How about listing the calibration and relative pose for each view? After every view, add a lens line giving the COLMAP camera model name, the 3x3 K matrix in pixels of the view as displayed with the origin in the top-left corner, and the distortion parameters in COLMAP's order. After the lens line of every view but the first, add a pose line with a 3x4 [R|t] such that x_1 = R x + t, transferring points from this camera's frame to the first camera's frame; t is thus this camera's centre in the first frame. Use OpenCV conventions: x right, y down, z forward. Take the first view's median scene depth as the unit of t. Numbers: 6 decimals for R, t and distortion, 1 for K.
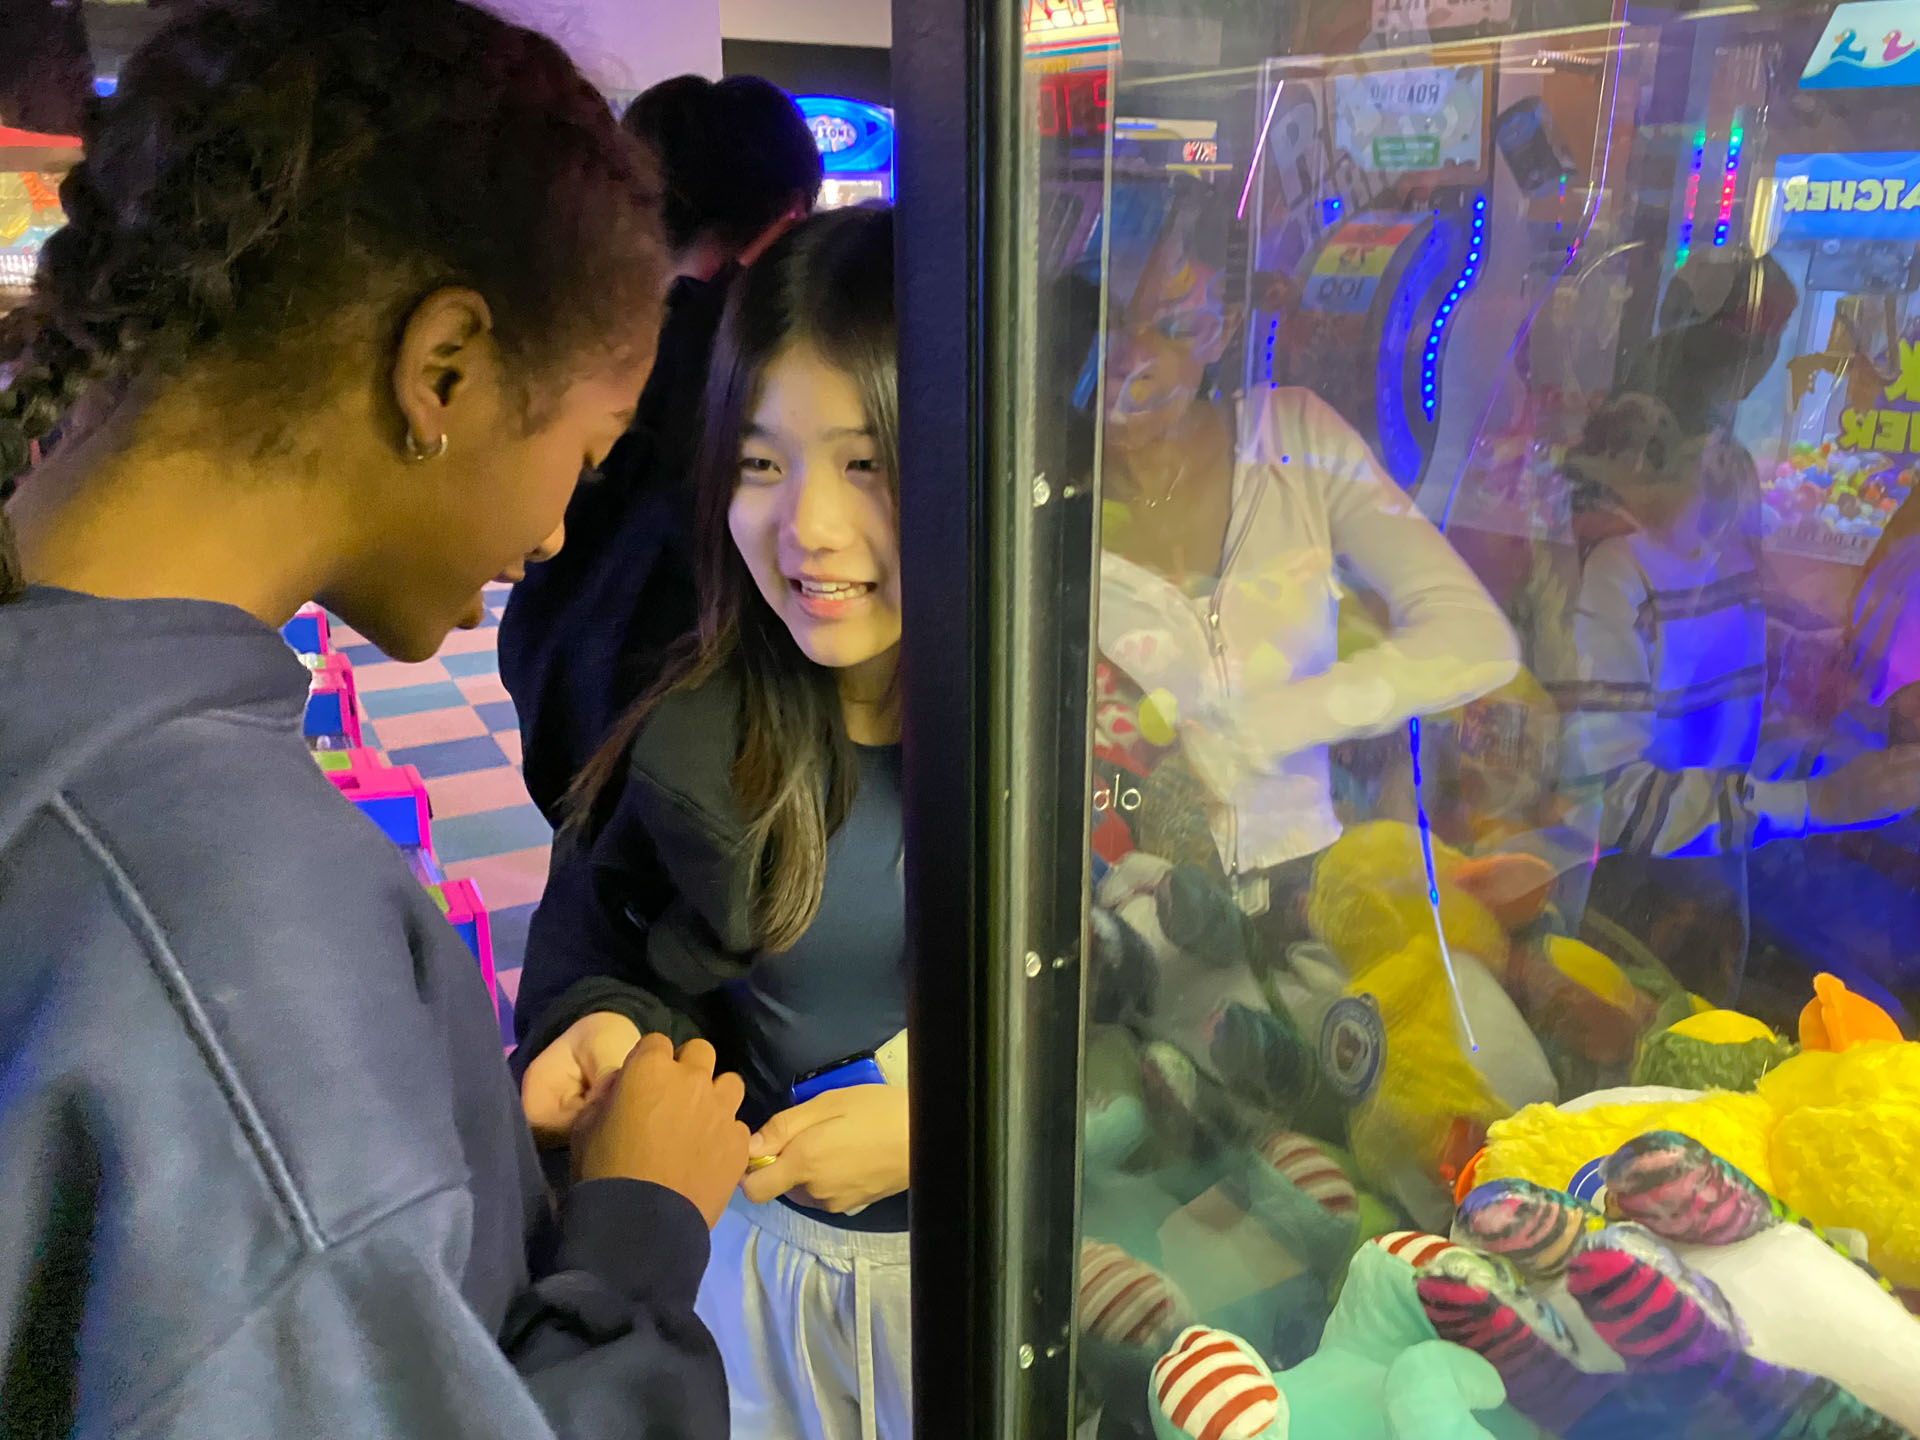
lens RADIAL K [[1479.3, 0, 960.0], [0, 1479.3, 720.0], [0, 0, 1]] dist [-0.006393, -0.001845]
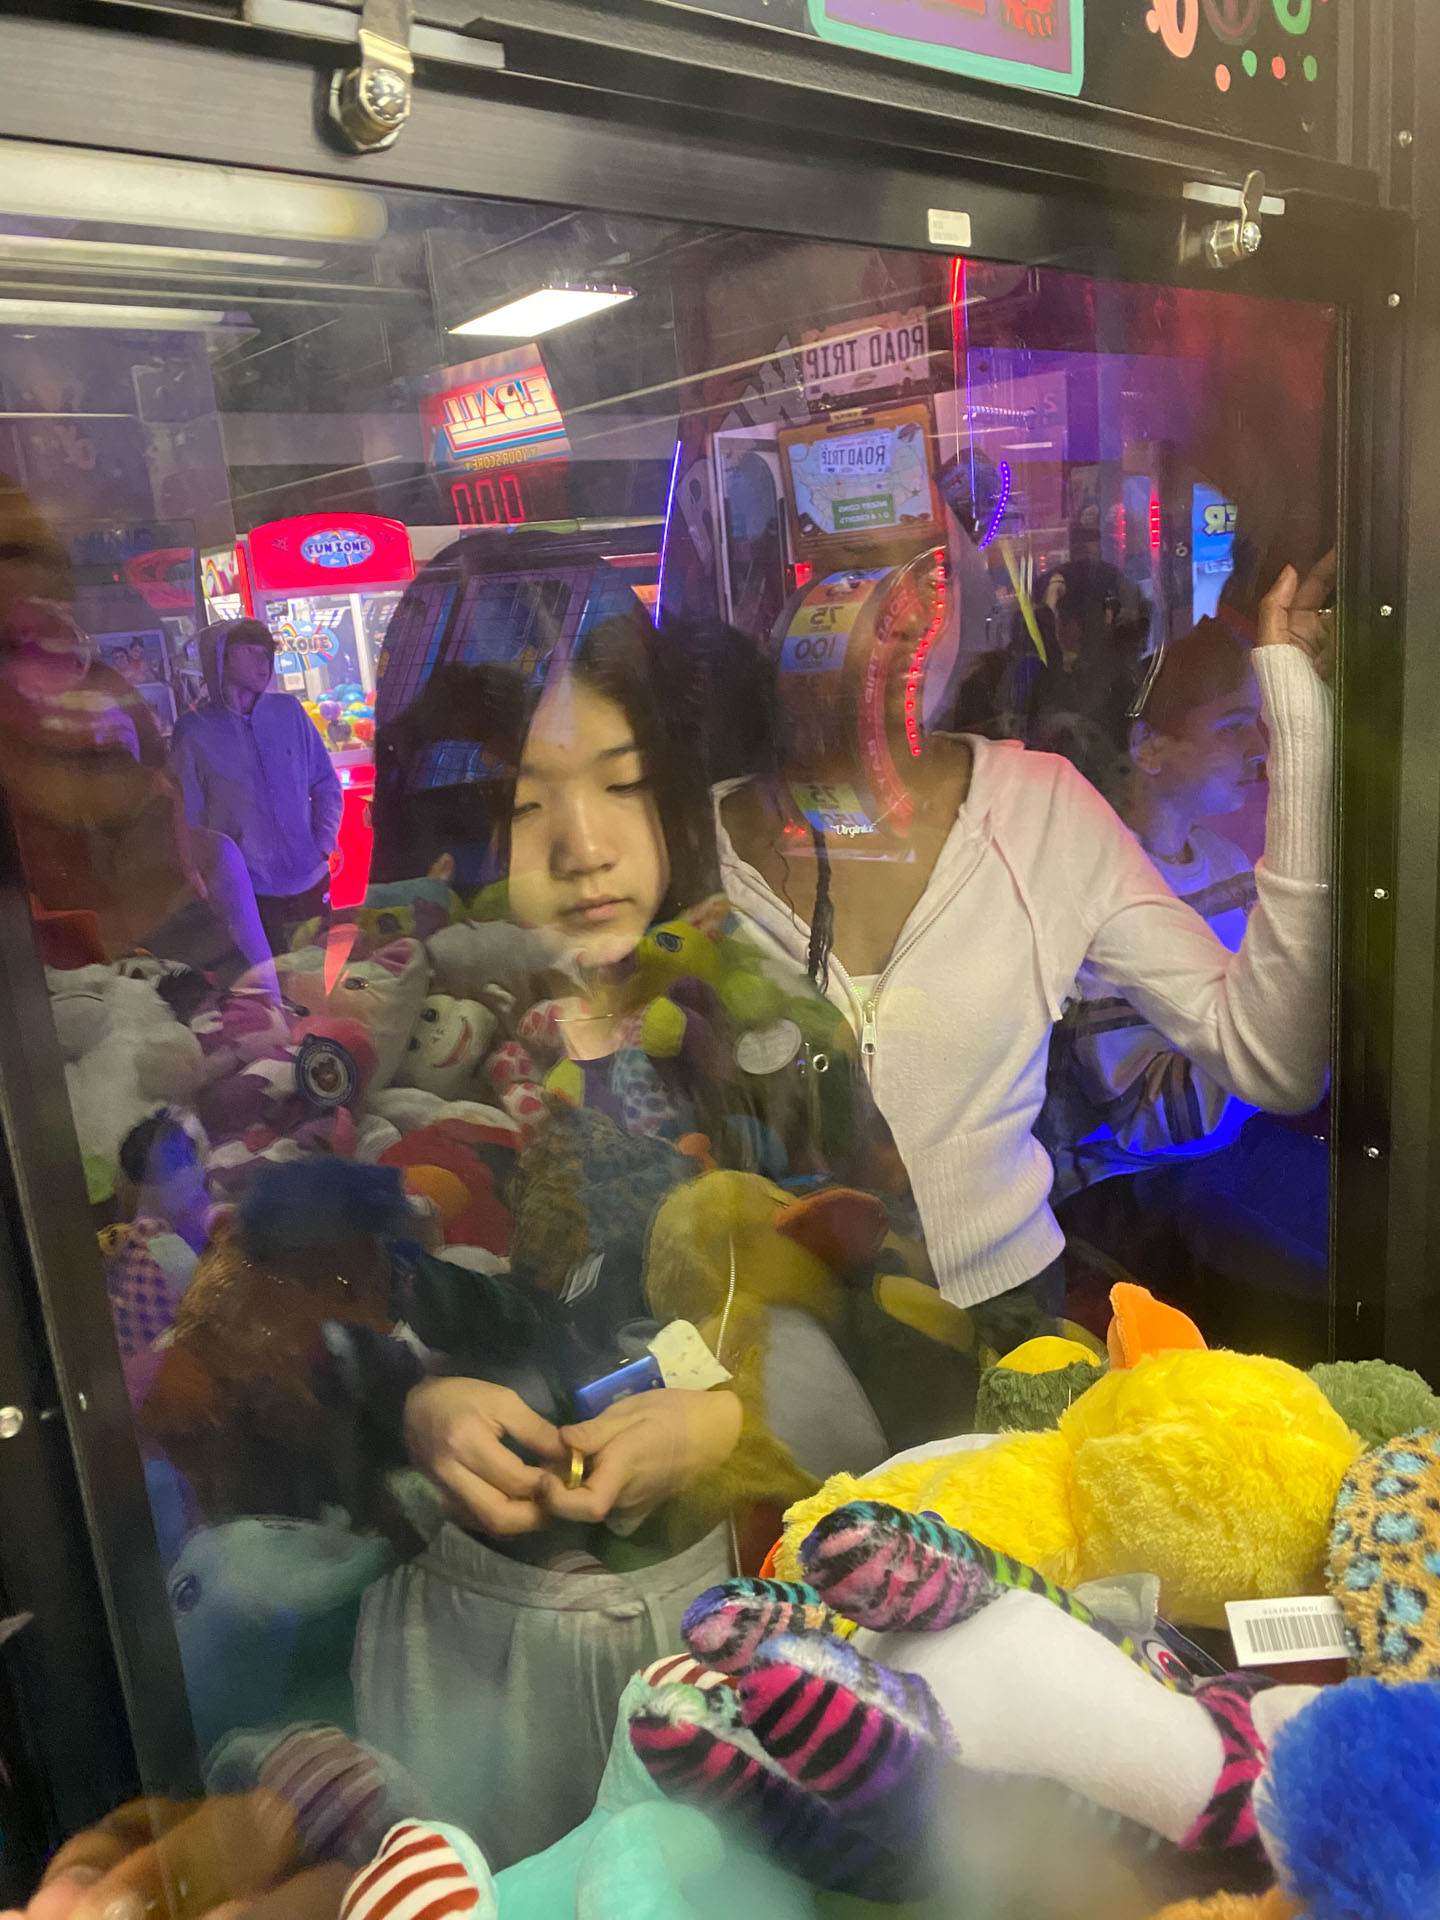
lens RADIAL K [[1485.7, 0, 720.0], [0, 1485.7, 960.0], [0, 0, 1]] dist [0.013581, -0.005788]
pose [[0.986817, -0.114760, 0.114118, 0.295661], [0.125271, 0.988065, -0.089637, 0.029319], [-0.102469, 0.102750, 0.989415, 0.102969]]
